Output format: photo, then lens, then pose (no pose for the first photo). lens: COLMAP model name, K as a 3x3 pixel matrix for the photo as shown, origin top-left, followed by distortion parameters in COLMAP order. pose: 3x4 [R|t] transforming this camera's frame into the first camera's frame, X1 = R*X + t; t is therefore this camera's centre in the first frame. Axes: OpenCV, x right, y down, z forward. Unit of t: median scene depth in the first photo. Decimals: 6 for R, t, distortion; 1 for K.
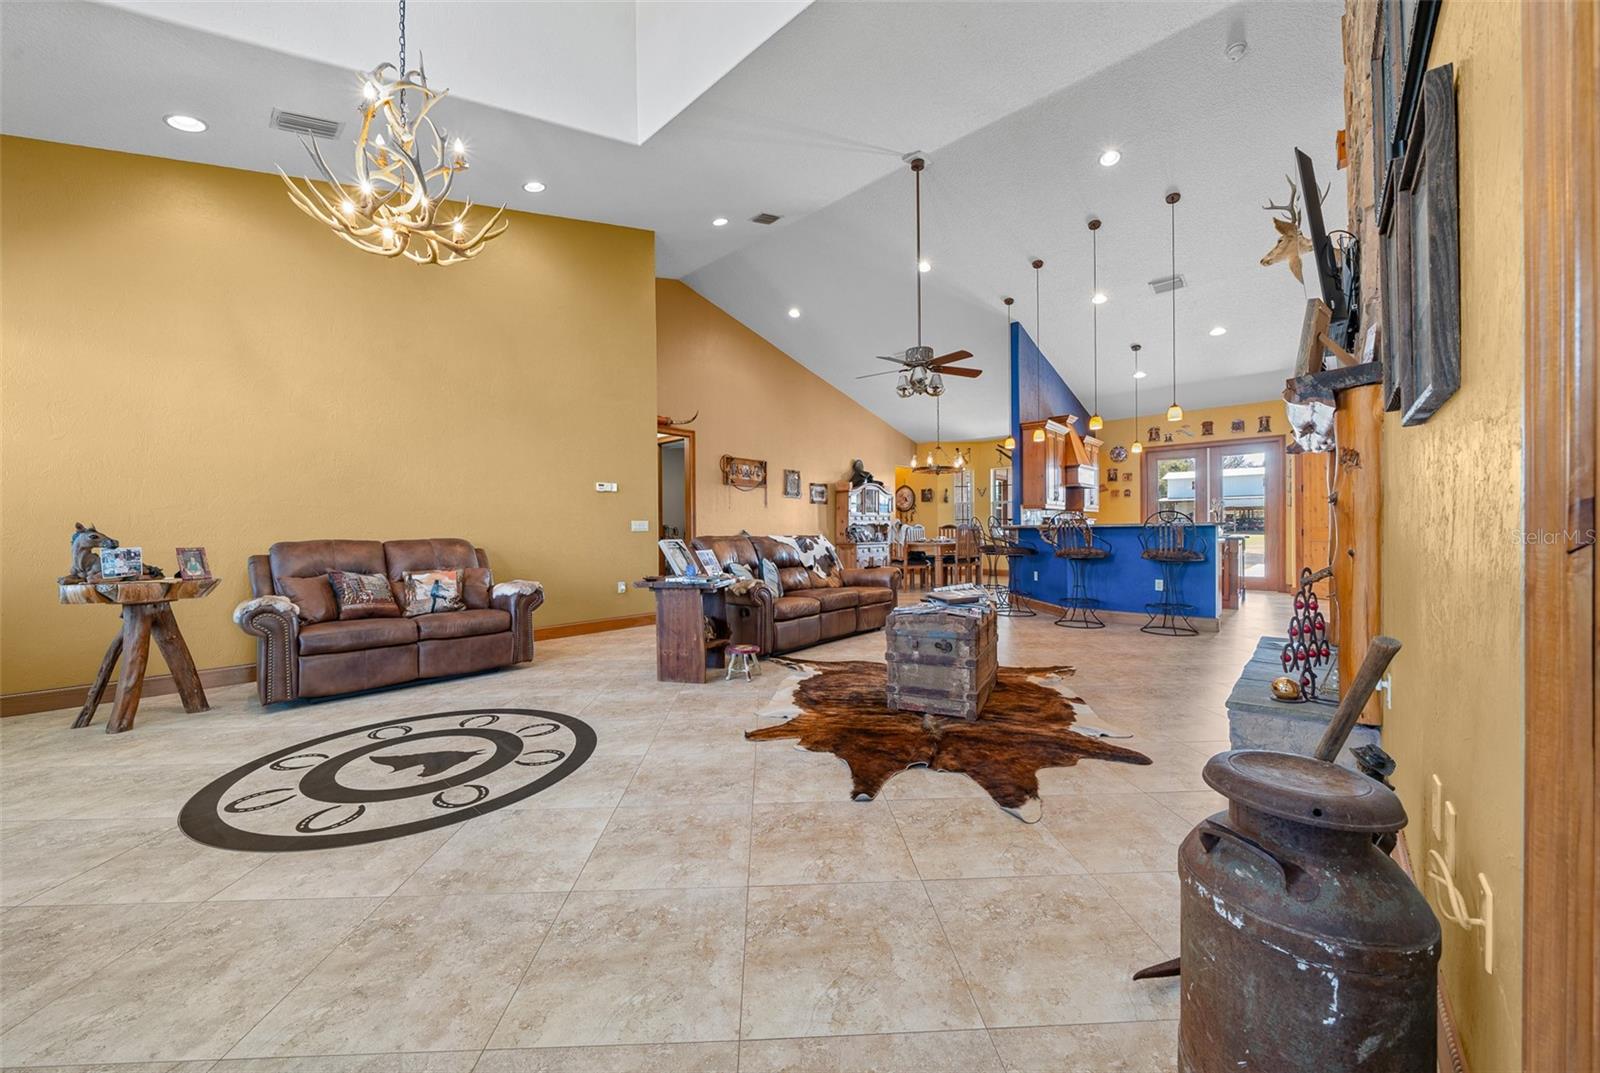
lens RADIAL K [[543.9, 0, 794.9], [0, 543.9, 534.6], [0, 0, 1]] dist [0.001526, 0.000357]
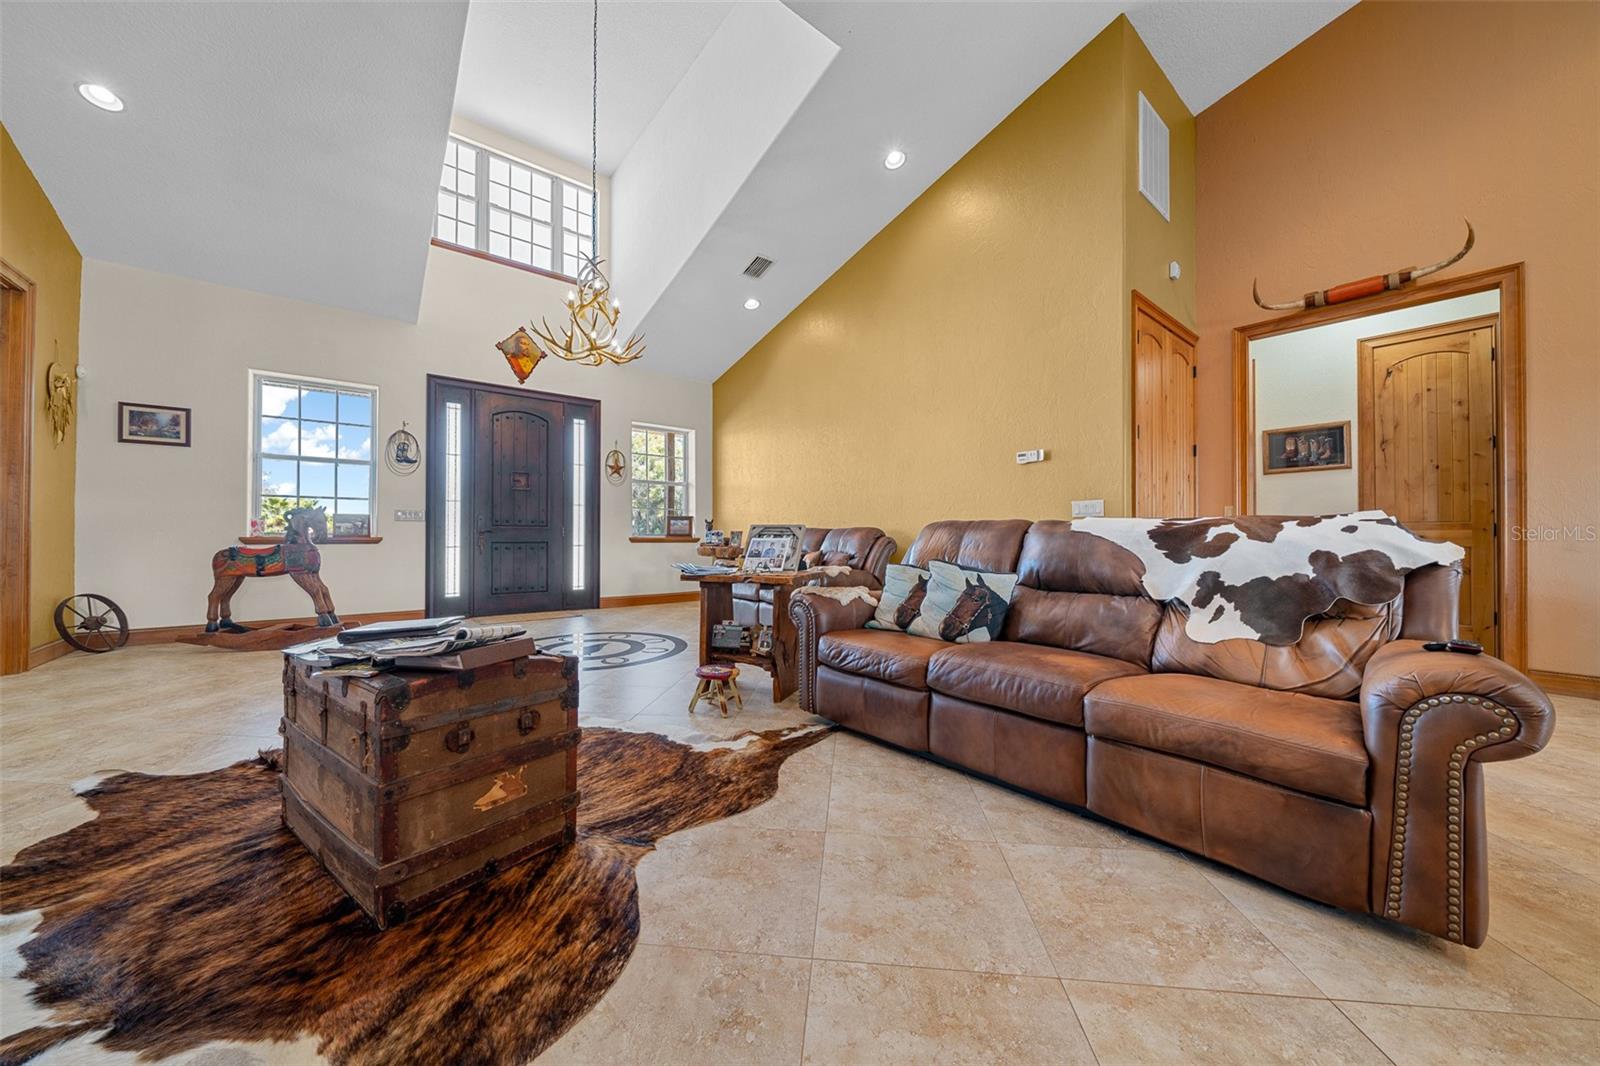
lens RADIAL K [[543.9, 0, 796.0], [0, 543.9, 533.3], [0, 0, 1]] dist [0.001526, 0.000357]
pose [[-0.129410, -0.001539, -0.991590, 0.798689], [-0.002857, 0.999995, -0.001180, 0.027741], [0.991587, 0.002681, -0.129414, 1.534086]]
